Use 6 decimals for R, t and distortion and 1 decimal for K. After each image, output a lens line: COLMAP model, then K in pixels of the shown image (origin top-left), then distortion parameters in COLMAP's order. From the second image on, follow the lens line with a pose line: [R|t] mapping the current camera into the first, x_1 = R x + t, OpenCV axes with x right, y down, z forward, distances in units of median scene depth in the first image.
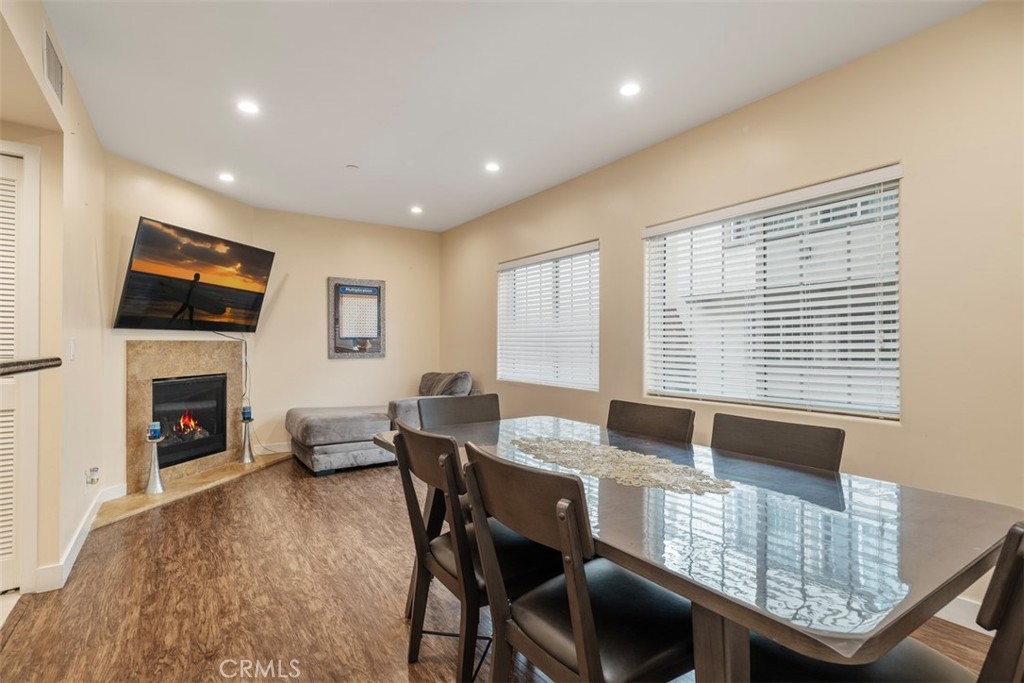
lens RADIAL K [[502.1, 0, 508.7], [0, 502.1, 341.8], [0, 0, 1]] dist [0.001191, 0.014087]
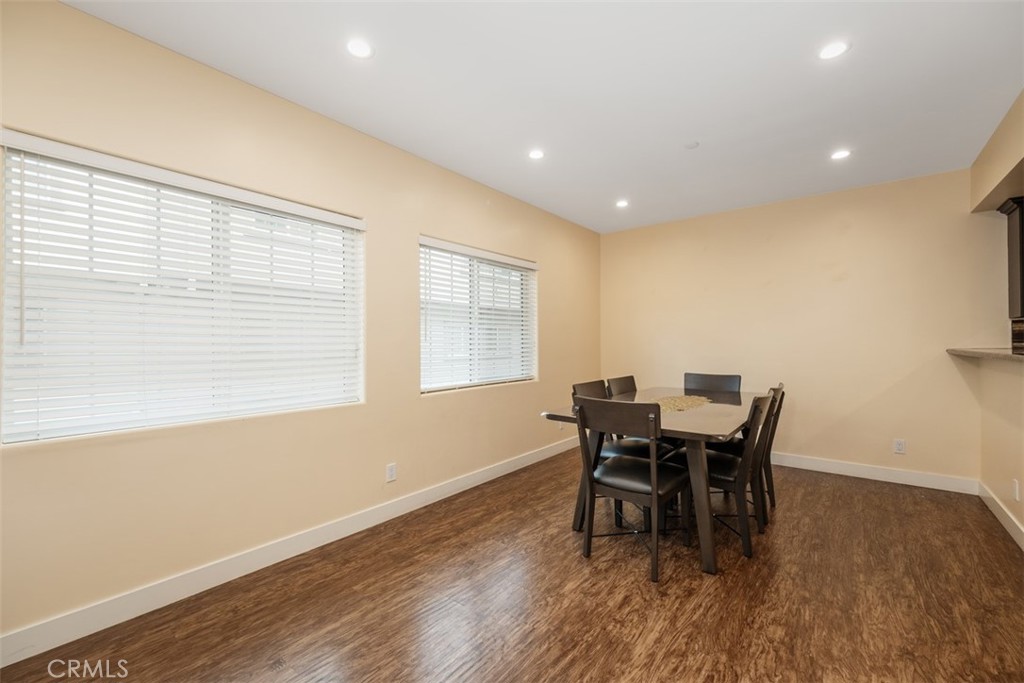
lens RADIAL K [[424.0, 0, 512.0], [0, 424.0, 341.5], [0, 0, 1]] dist [0.001476, -0.000019]
pose [[-0.304155, 0.000592, 0.952622, -0.478892], [-0.004146, 0.999990, -0.001945, -0.002402], [-0.952613, -0.004541, -0.304150, 0.832620]]
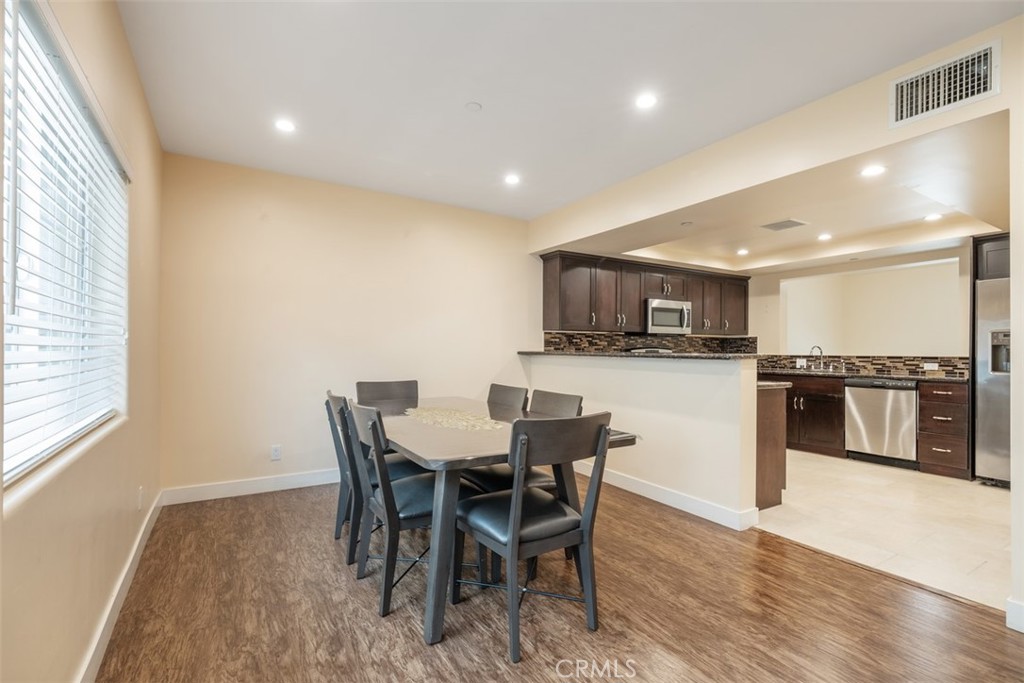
lens RADIAL K [[467.8, 0, 514.5], [0, 467.8, 346.7], [0, 0, 1]] dist [0.002684, 0.000092]
pose [[-0.999614, -0.010291, 0.025824, -0.023023], [-0.010656, 0.999845, -0.014011, 0.010791], [-0.025676, -0.014281, -0.999568, 0.966926]]
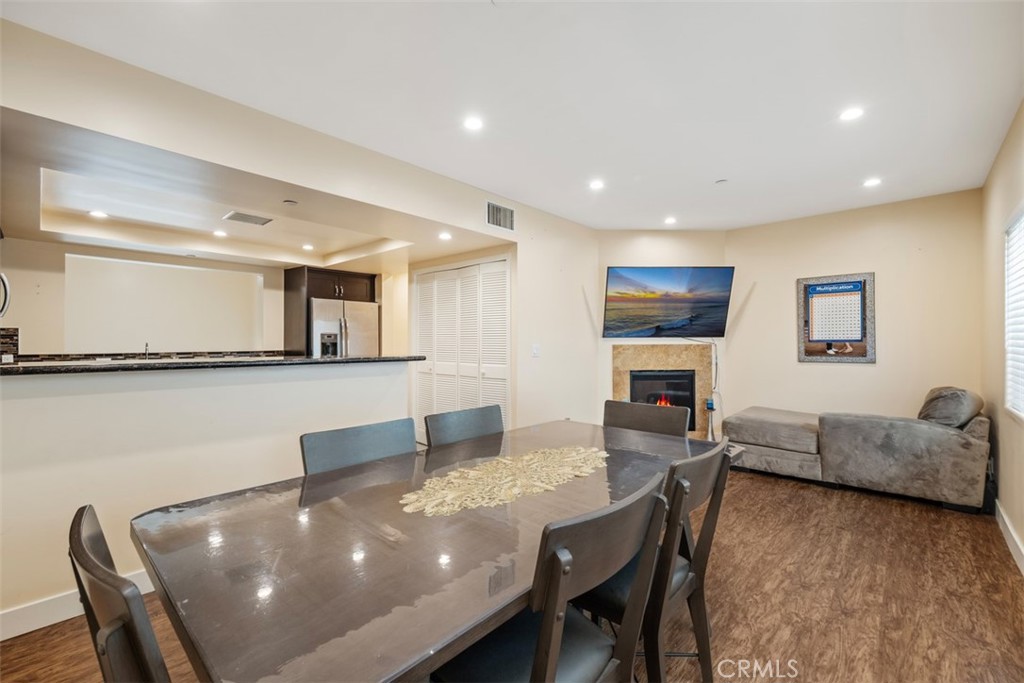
lens RADIAL K [[432.6, 0, 513.0], [0, 432.6, 340.0], [0, 0, 1]] dist [0.003672, 0.000227]
pose [[0.242925, -0.007025, -0.970020, 0.397703], [0.007309, 0.999959, -0.005411, -0.010494], [0.970018, -0.005775, 0.242966, 0.303201]]
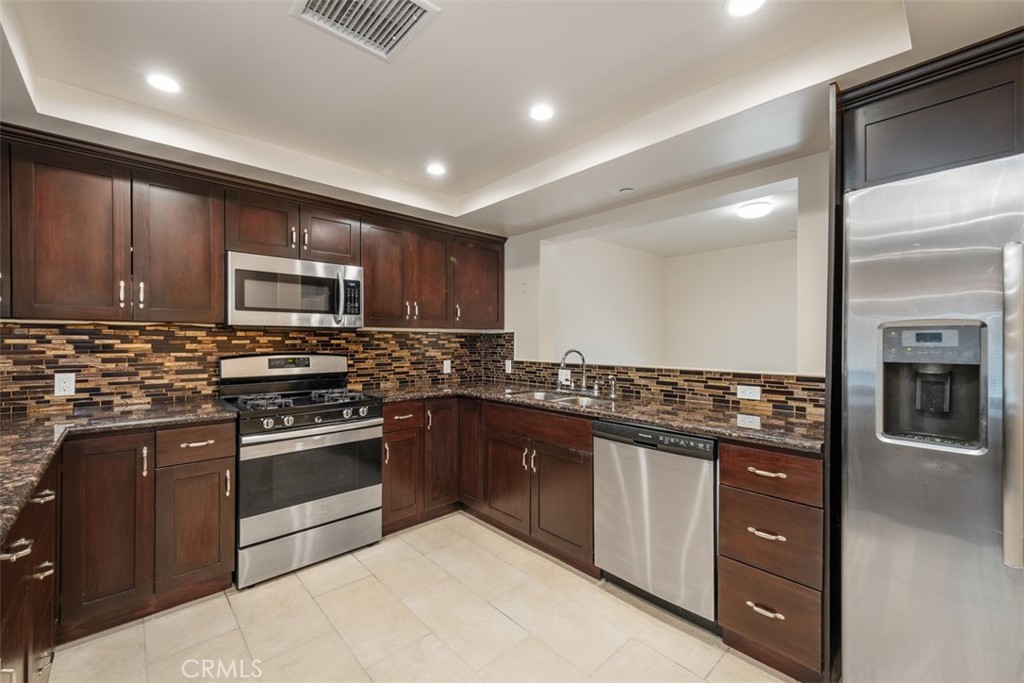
lens RADIAL K [[415.0, 0, 512.1], [0, 415.0, 342.1], [0, 0, 1]] dist [0.030747, -0.012414]
pose [[-0.986896, -0.008591, -0.161132, -0.589784], [-0.008005, 0.999959, -0.004287, -0.024370], [0.161162, -0.002941, -0.986924, 0.316272]]
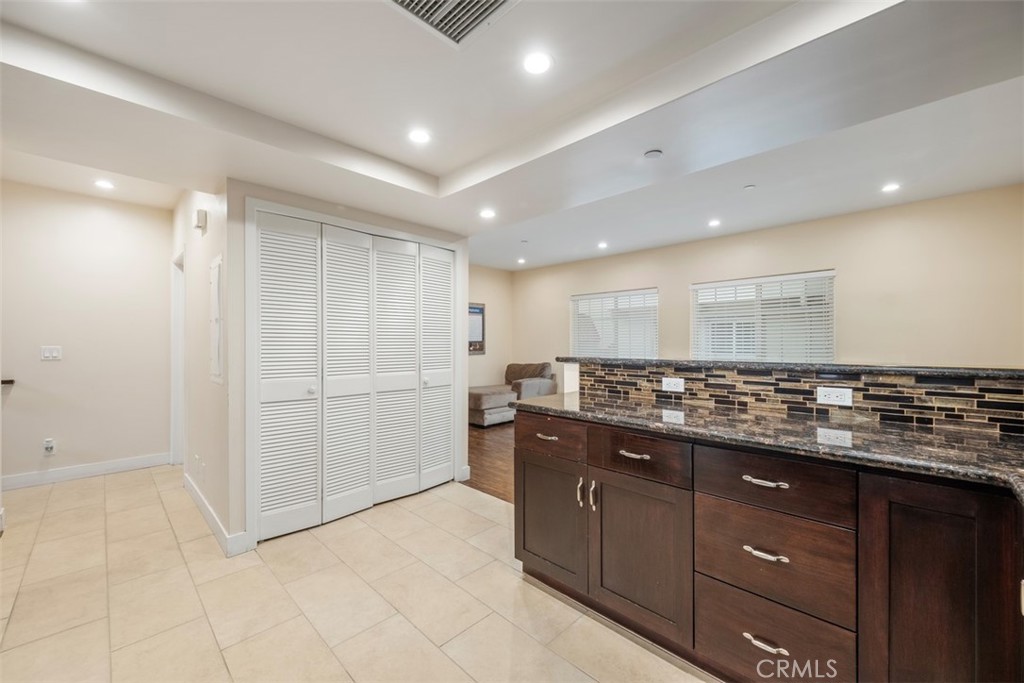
lens RADIAL K [[402.6, 0, 508.3], [0, 402.6, 342.7], [0, 0, 1]] dist [0.000093, -0.000101]
pose [[0.977678, -0.005631, 0.210032, -0.555191], [0.003997, 0.999958, 0.008206, -0.017320], [-0.210069, -0.007183, 0.977660, -0.260855]]
